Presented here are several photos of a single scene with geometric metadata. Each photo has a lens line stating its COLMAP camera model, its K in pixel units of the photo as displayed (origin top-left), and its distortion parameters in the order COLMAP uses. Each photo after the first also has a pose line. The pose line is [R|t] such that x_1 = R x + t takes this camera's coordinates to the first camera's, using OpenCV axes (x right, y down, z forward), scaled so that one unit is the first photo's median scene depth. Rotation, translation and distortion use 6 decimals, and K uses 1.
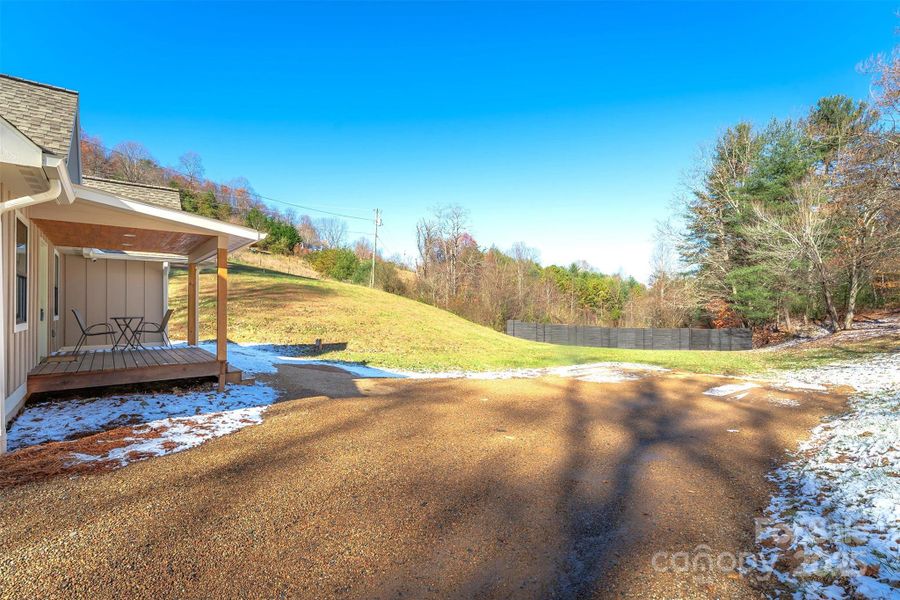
lens RADIAL K [[407.3, 0, 451.4], [0, 407.3, 301.6], [0, 0, 1]] dist [0.001385, 0.000430]
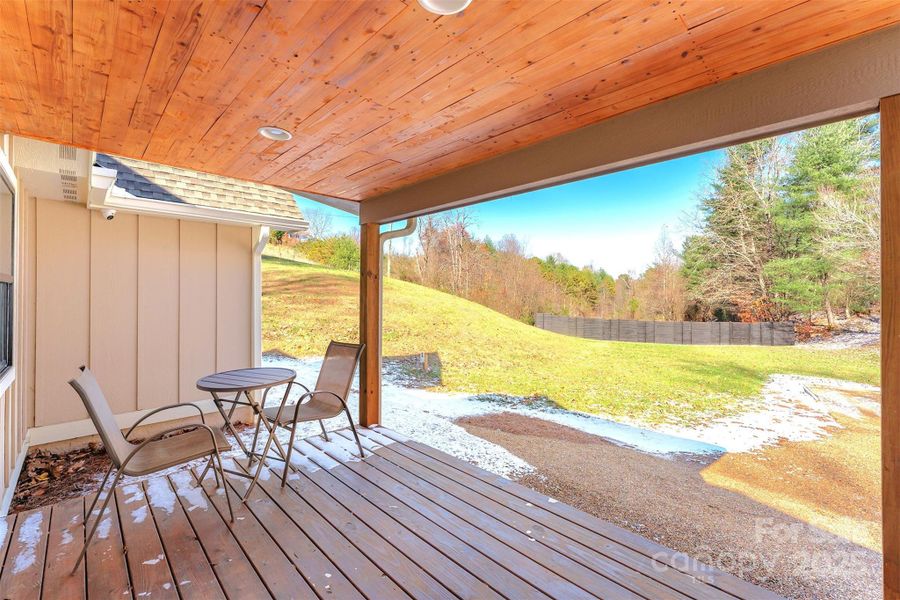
lens RADIAL K [[376.1, 0, 446.3], [0, 376.1, 294.4], [0, 0, 1]] dist [0.003417, -0.000176]
pose [[0.997232, 0.001051, 0.074346, -0.087116], [-0.001782, 0.999951, 0.009767, -0.003956], [-0.074332, -0.009873, 0.997185, 0.091822]]
